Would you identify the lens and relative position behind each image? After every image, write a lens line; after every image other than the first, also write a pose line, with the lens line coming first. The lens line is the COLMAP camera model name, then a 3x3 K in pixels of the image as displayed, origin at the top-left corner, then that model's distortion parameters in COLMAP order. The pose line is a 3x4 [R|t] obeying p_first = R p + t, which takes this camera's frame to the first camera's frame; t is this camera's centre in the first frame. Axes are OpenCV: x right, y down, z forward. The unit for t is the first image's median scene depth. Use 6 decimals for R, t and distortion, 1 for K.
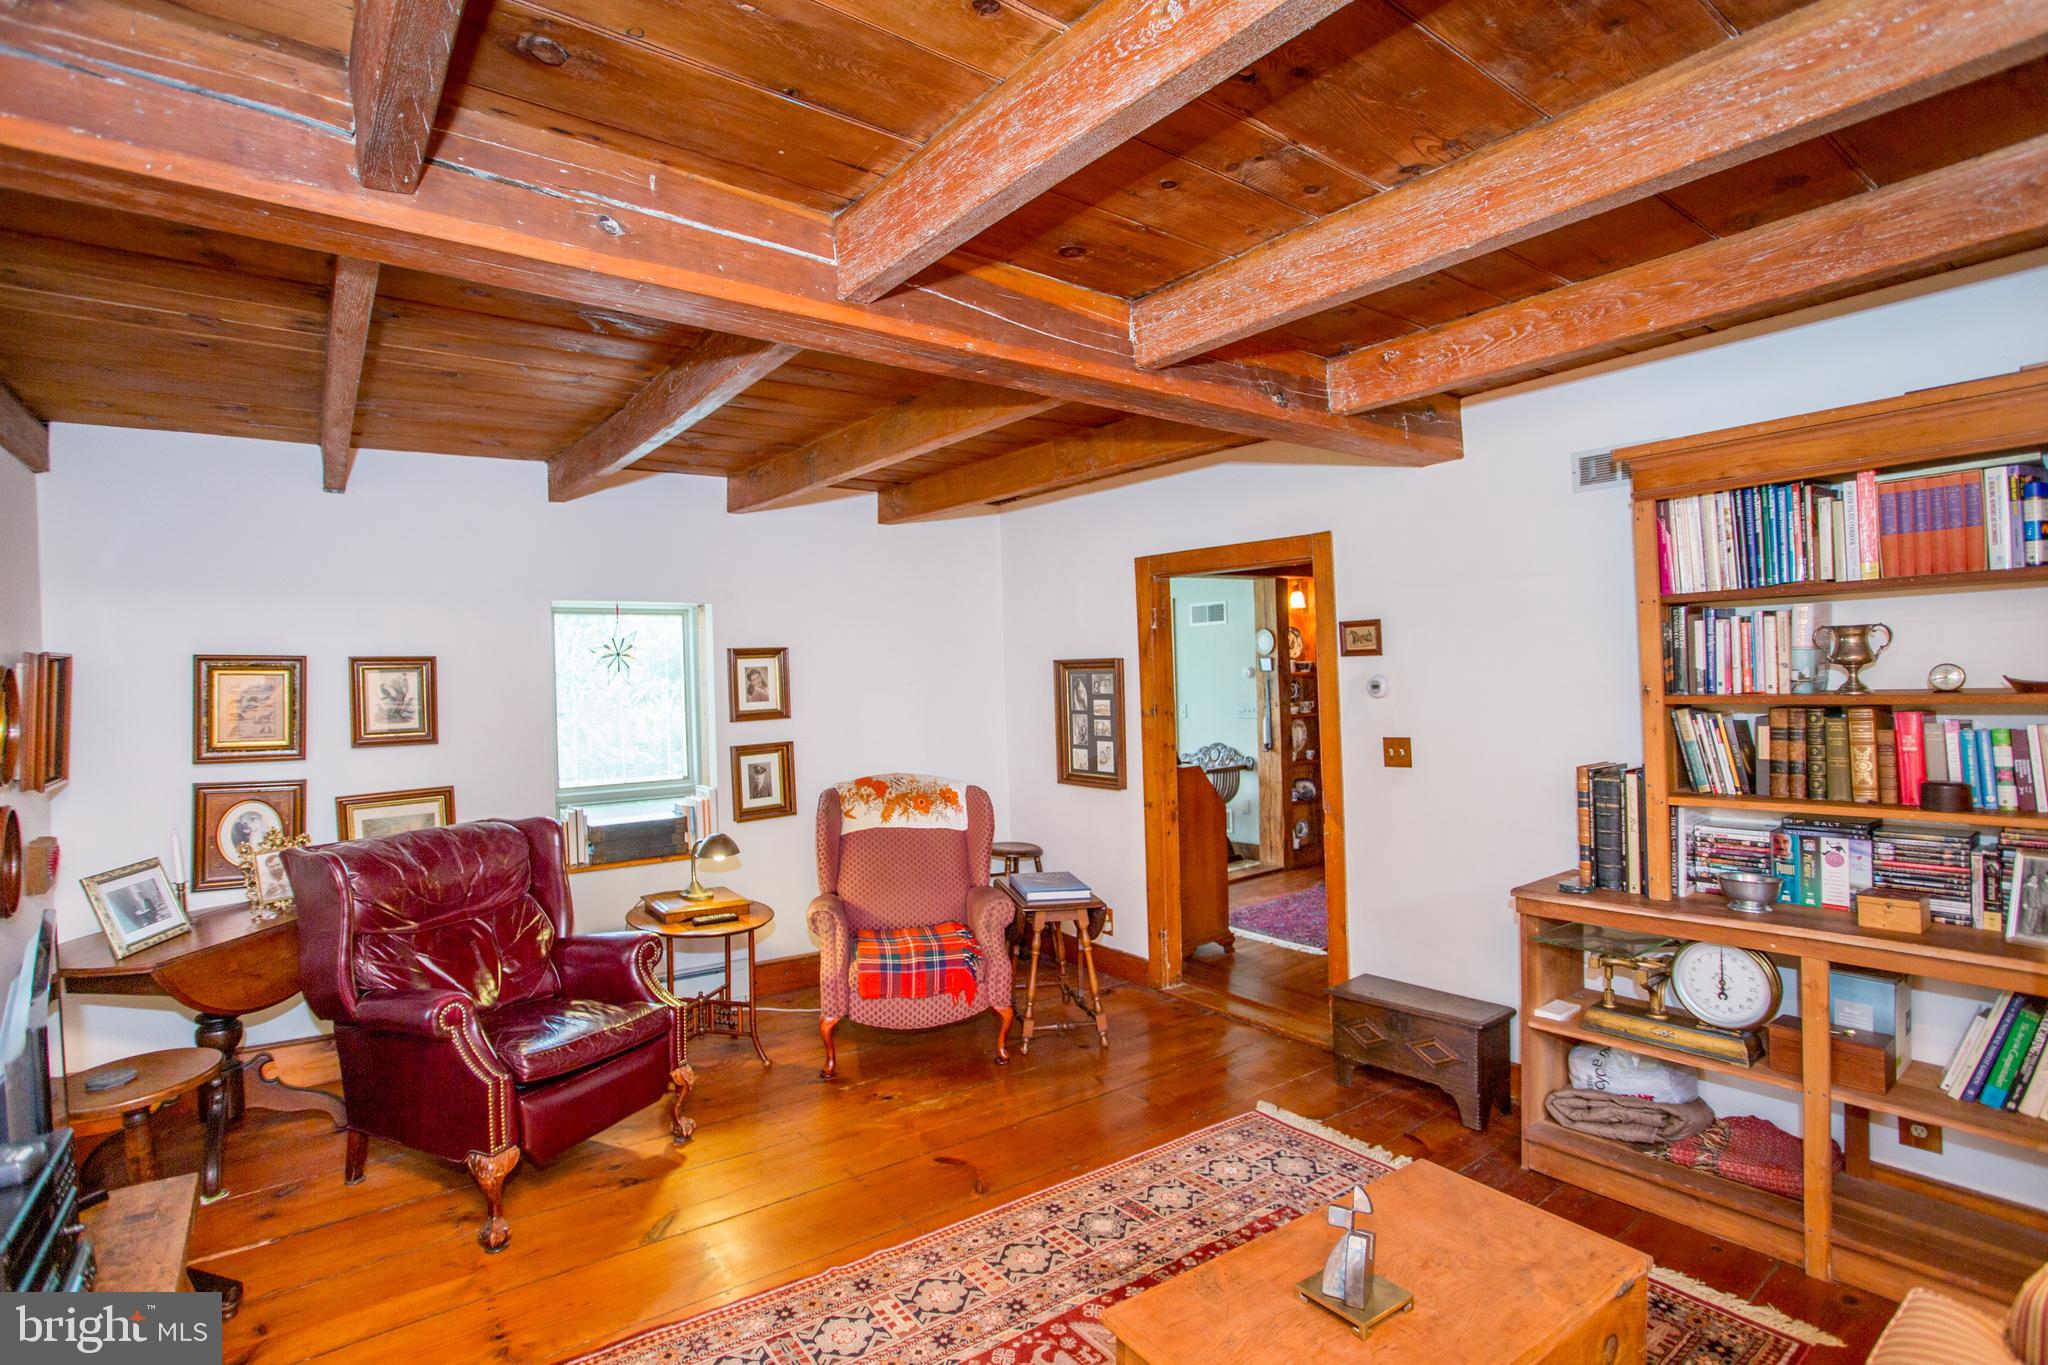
lens RADIAL K [[985.2, 0, 1025.2], [0, 985.2, 677.7], [0, 0, 1]] dist [-0.061992, 0.013210]
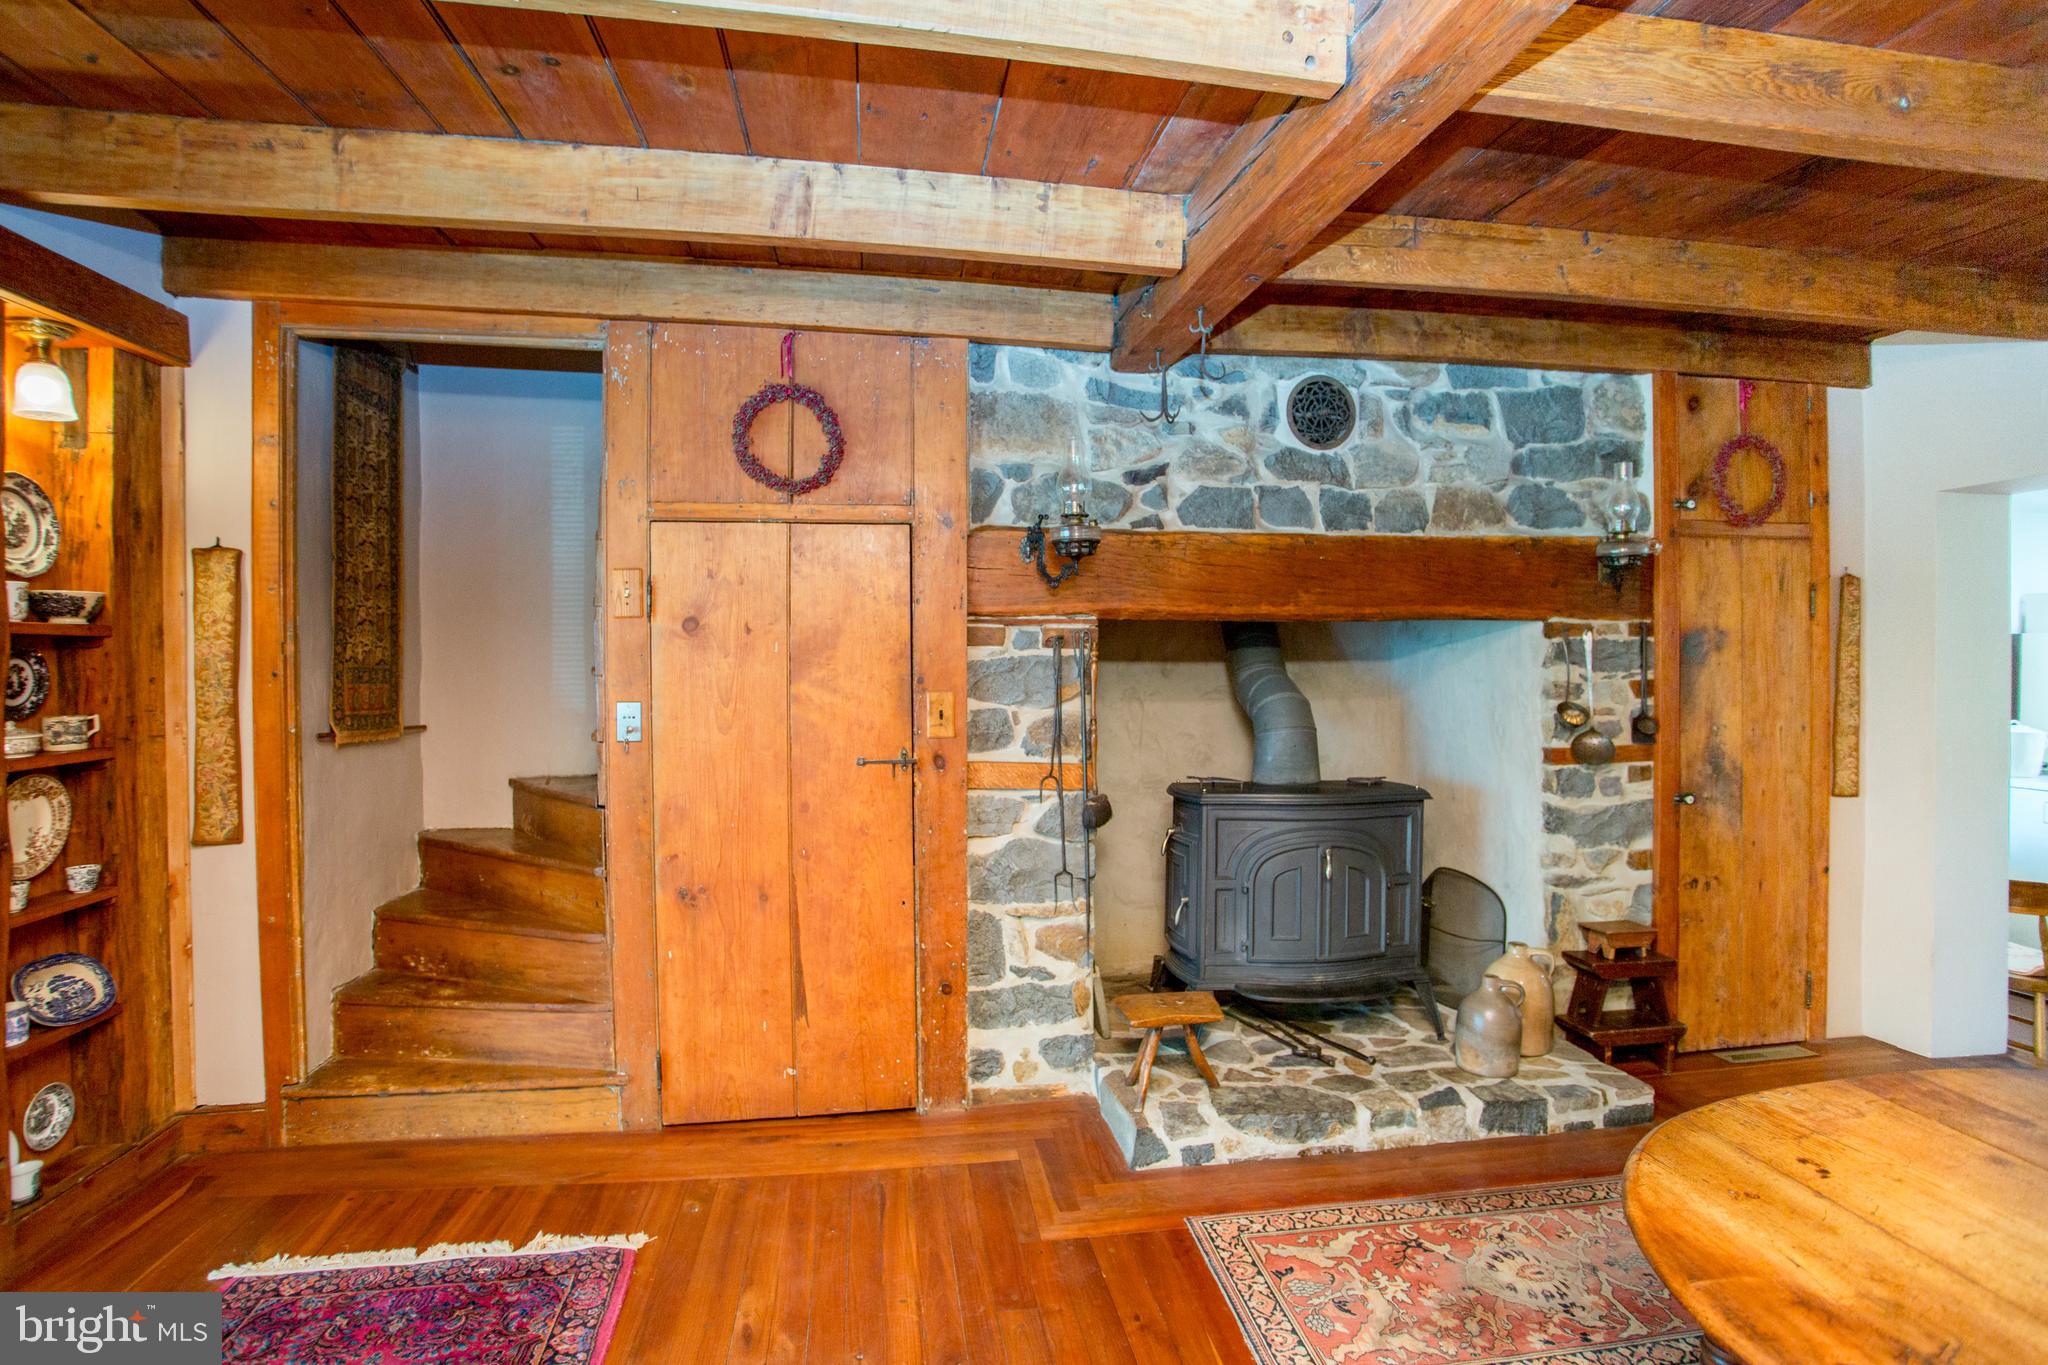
lens RADIAL K [[985.2, 0, 1026.7], [0, 985.2, 680.9], [0, 0, 1]] dist [-0.061992, 0.013210]
pose [[0.469878, 0.013855, 0.882623, 0.162450], [-0.023909, 0.999710, -0.002965, 0.008198], [-0.882408, -0.019710, 0.470073, 0.574954]]
